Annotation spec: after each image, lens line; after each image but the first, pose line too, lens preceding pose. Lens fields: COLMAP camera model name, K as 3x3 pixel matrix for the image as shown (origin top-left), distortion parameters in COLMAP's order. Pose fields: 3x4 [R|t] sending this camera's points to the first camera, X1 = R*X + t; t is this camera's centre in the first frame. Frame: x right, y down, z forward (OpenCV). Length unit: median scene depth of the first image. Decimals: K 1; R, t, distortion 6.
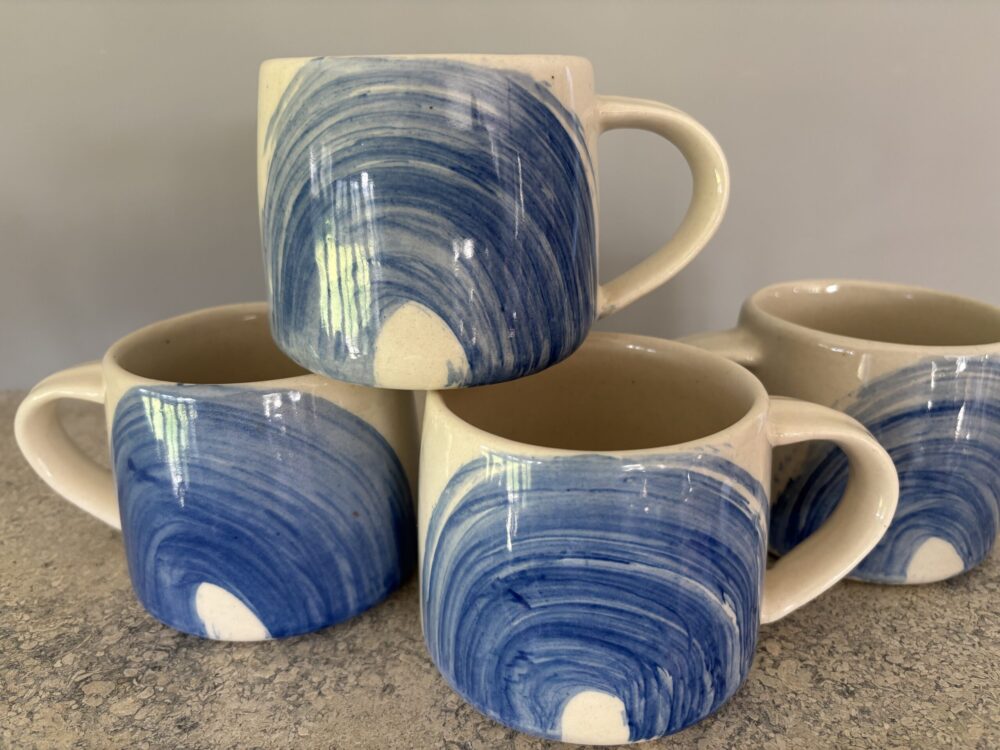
lens RADIAL K [[772.4, 0, 500.0], [0, 772.4, 375.0], [0, 0, 1]] dist [0.024174, -0.041011]
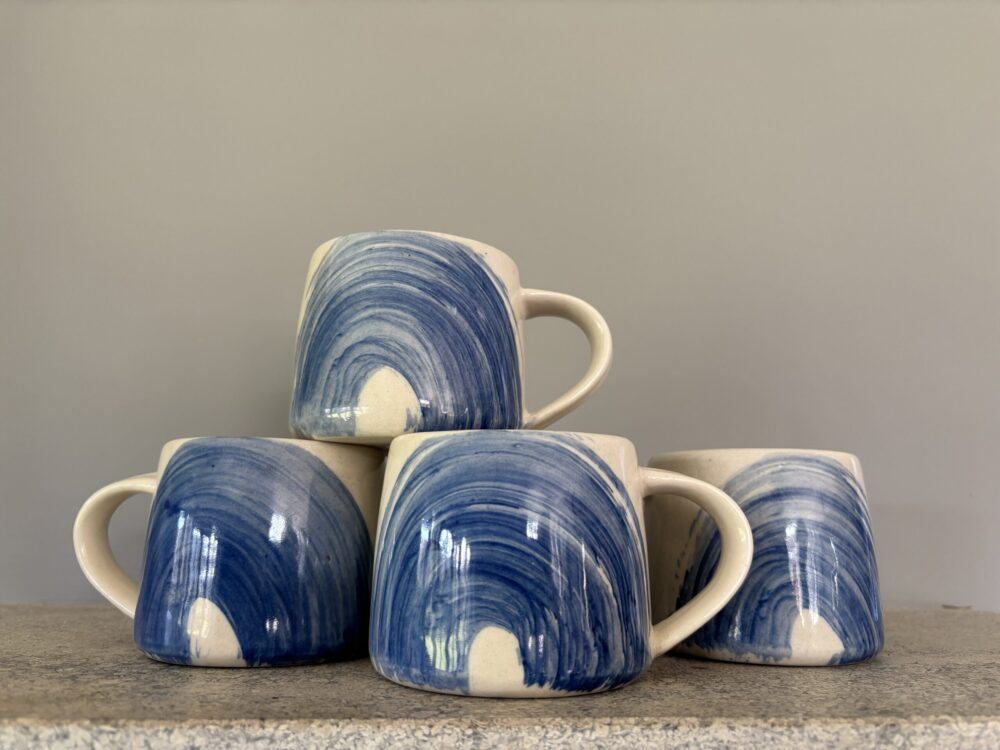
lens RADIAL K [[772.4, 0, 500.0], [0, 772.4, 375.0], [0, 0, 1]] dist [0.024174, -0.041011]
pose [[0.998936, 0.019129, -0.041959, 0.174468], [-0.038116, 0.854637, -0.517825, 0.704846], [0.025954, 0.518873, 0.854457, -0.283283]]
